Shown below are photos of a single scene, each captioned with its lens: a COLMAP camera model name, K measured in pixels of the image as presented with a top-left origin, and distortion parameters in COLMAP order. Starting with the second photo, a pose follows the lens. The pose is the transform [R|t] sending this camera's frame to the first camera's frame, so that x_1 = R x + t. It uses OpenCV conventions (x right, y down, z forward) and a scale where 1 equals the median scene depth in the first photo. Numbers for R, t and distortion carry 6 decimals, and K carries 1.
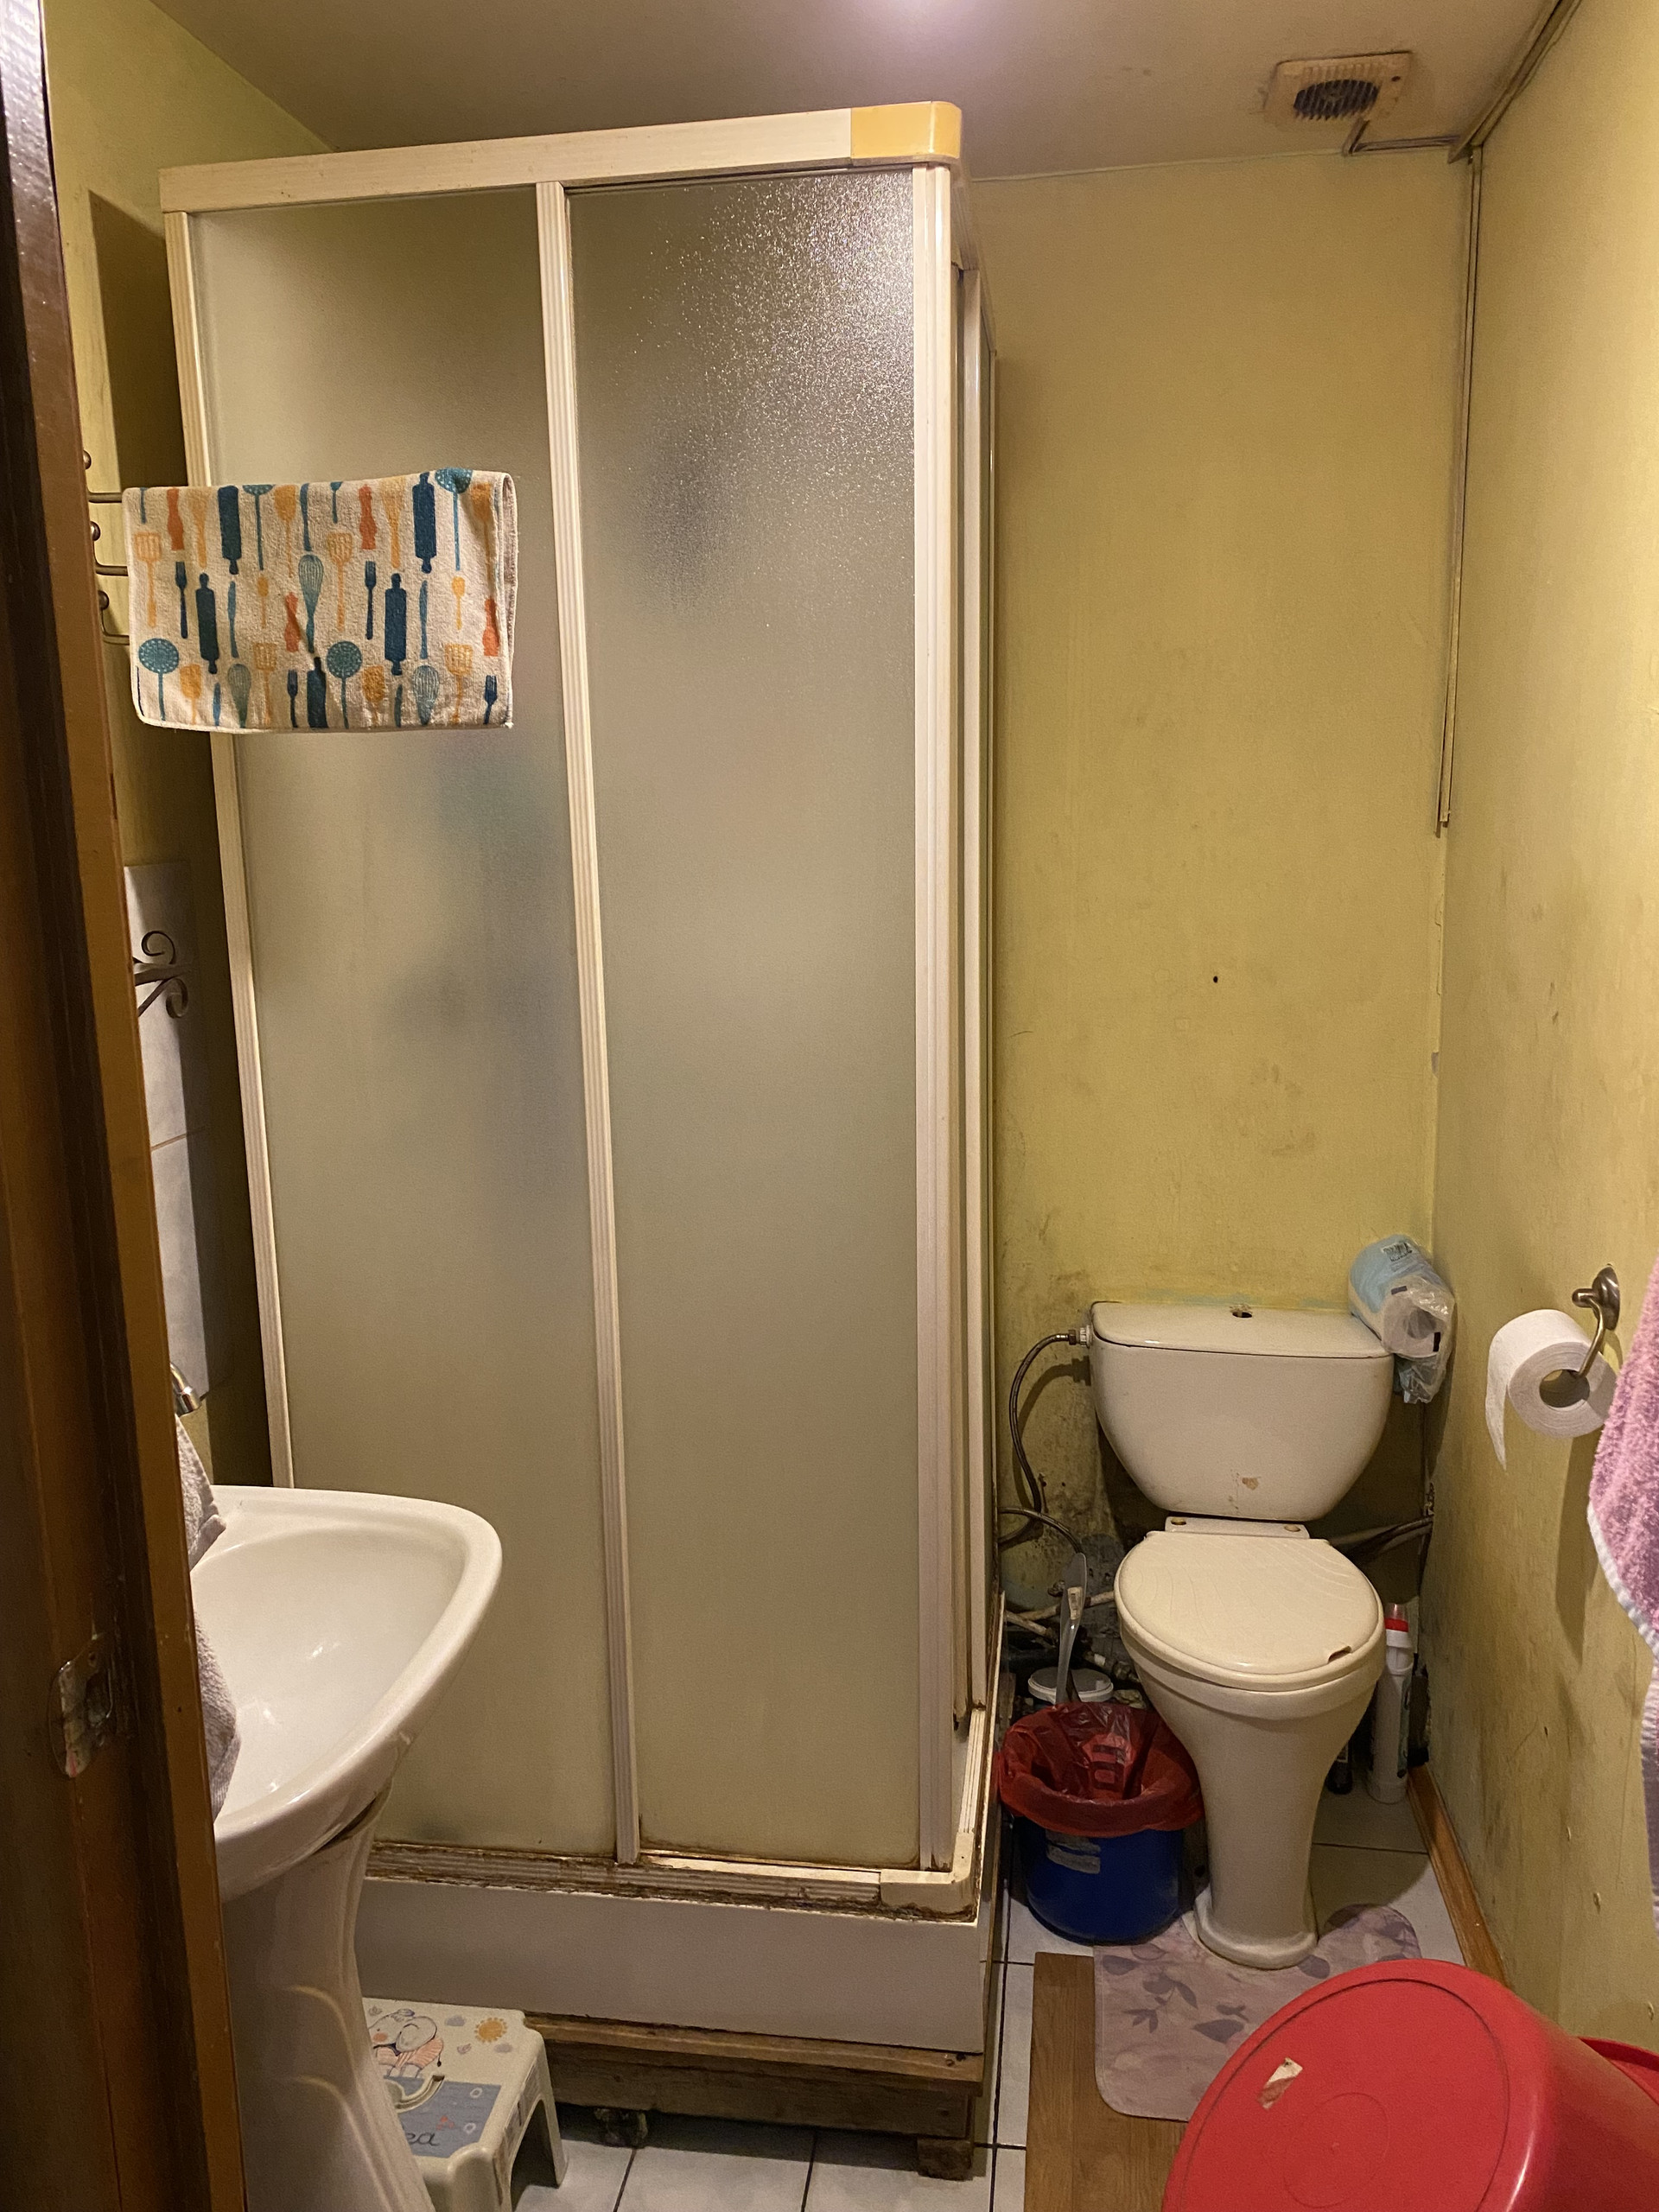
lens RADIAL K [[1656.0, 0, 826.7], [0, 1656.0, 1105.5], [0, 0, 1]] dist [0.040715, -0.029430]
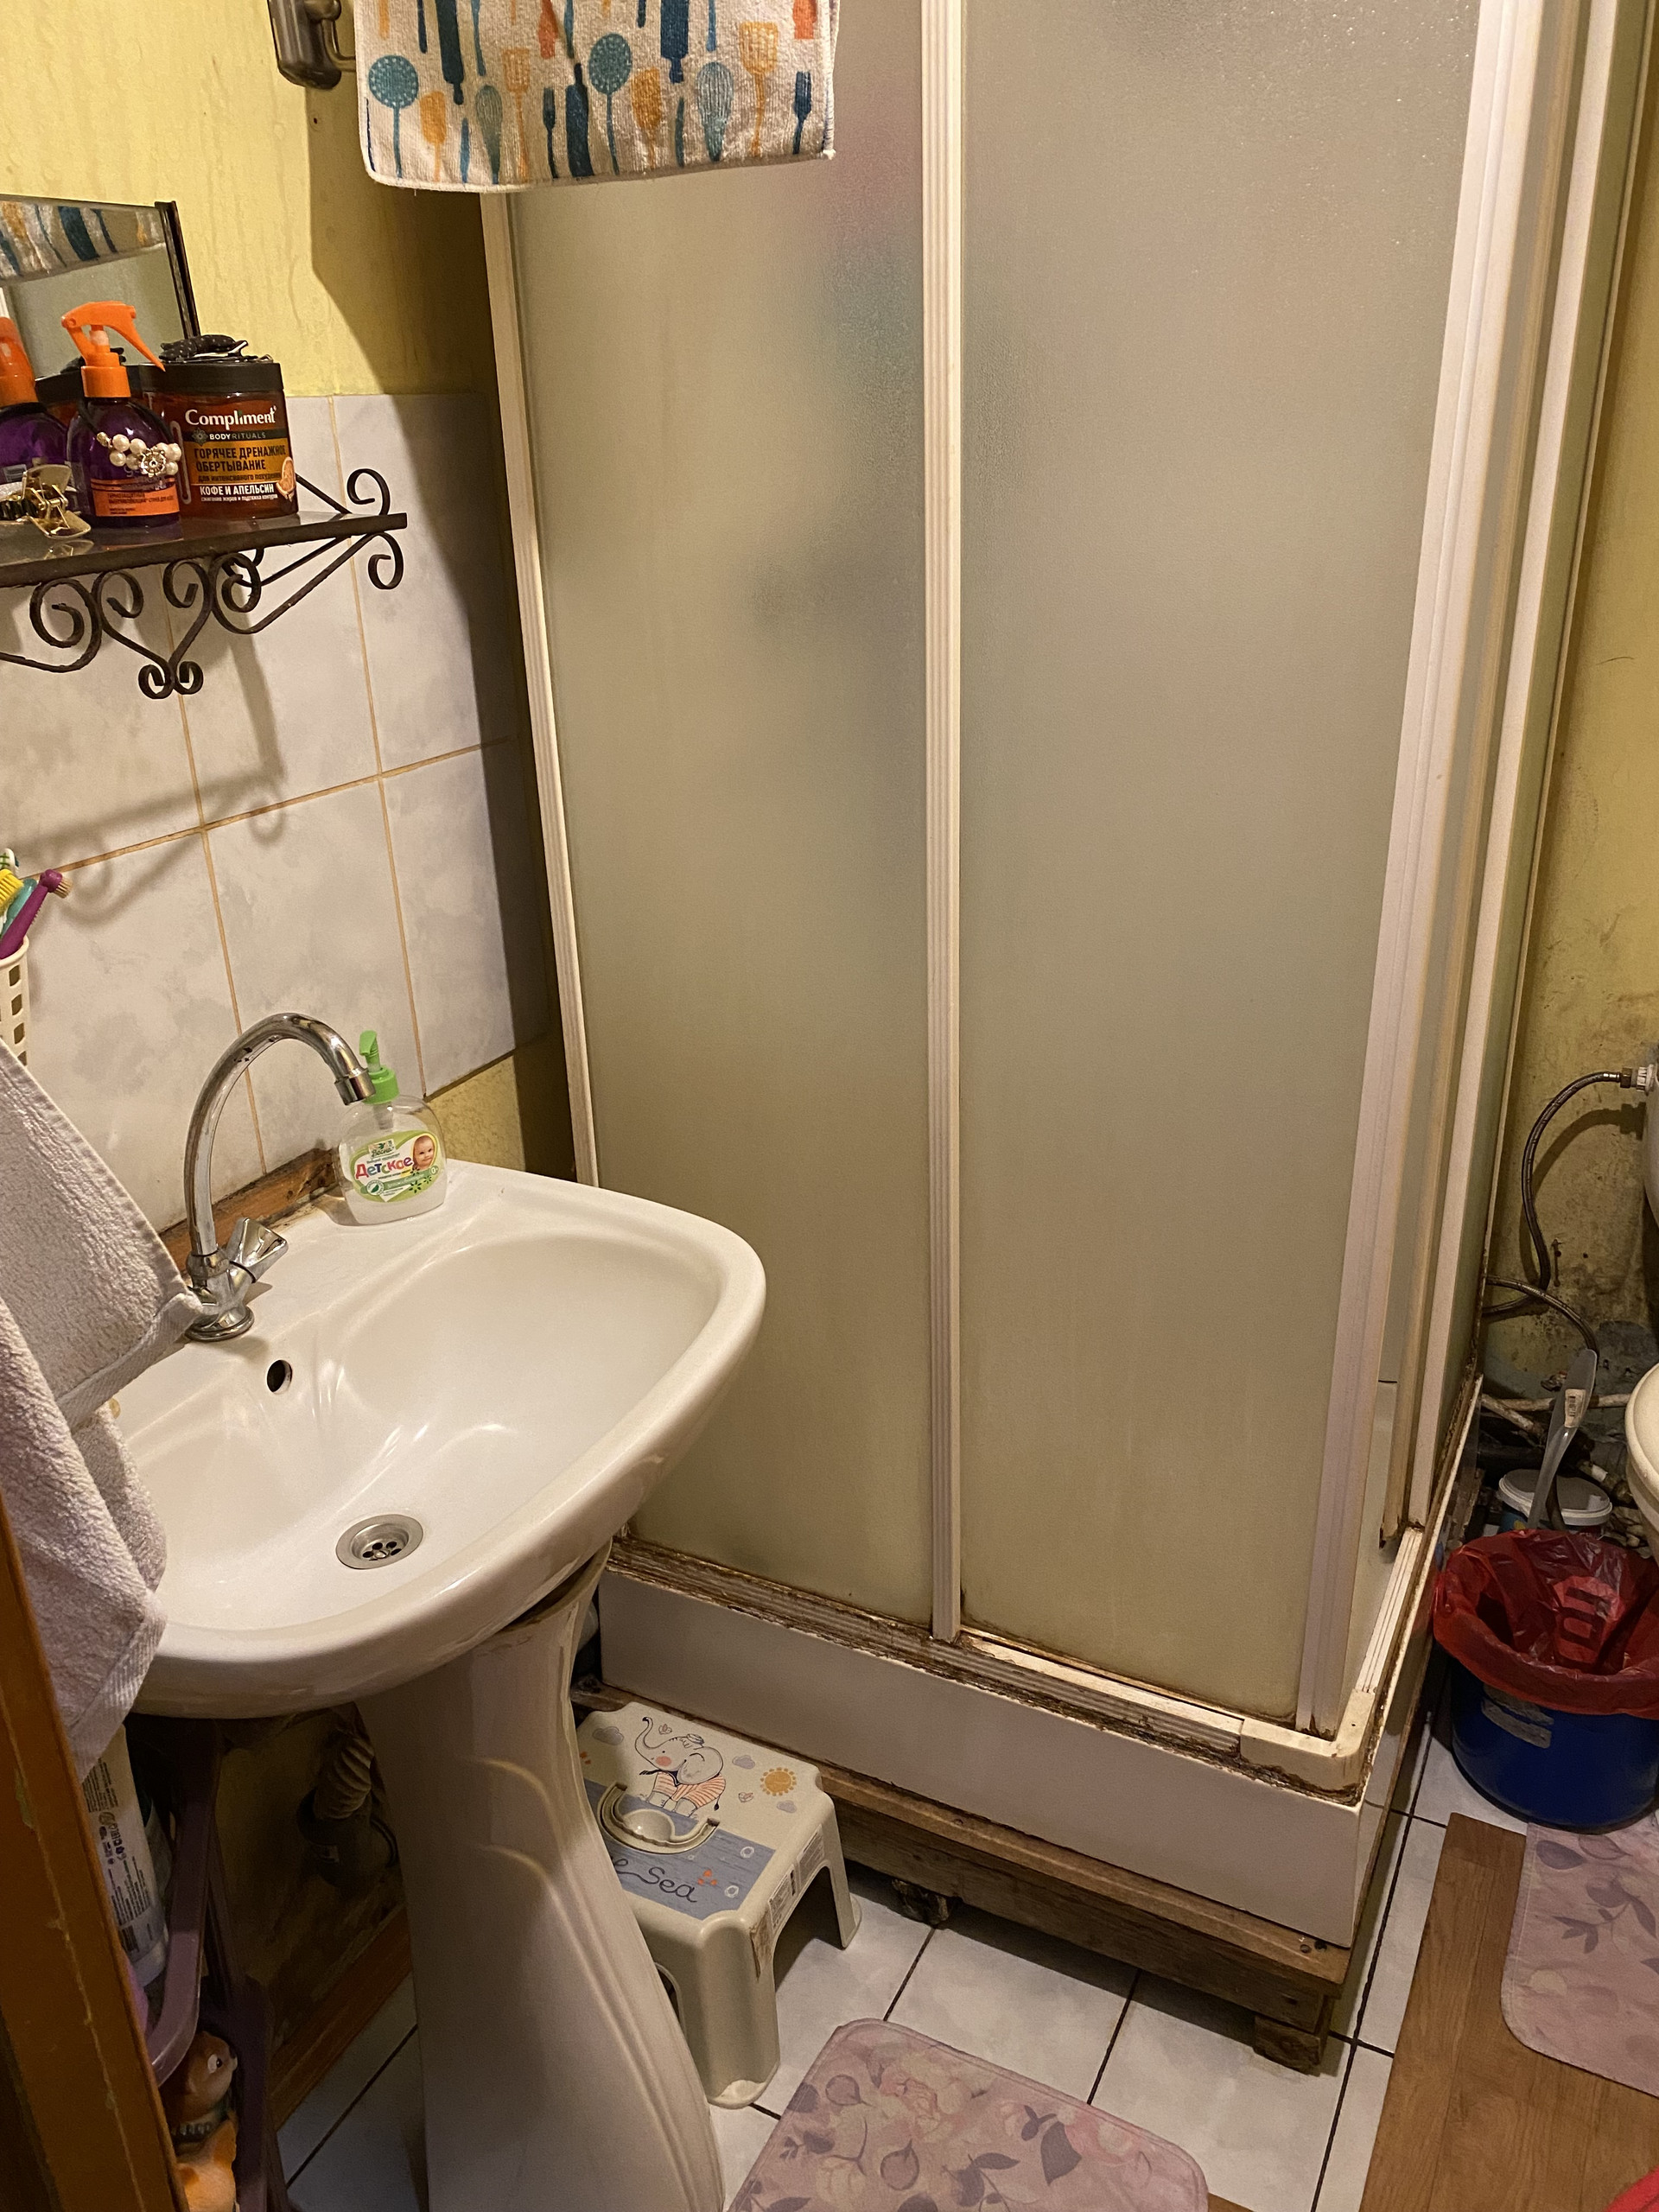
lens RADIAL K [[1656.0, 0, 826.7], [0, 1656.0, 1105.5], [0, 0, 1]] dist [0.040715, -0.029430]
pose [[0.945428, 0.117268, -0.303996, 0.051632], [-0.050000, 0.974153, 0.220285, -0.000030], [0.321971, -0.193064, 0.926856, 0.239543]]
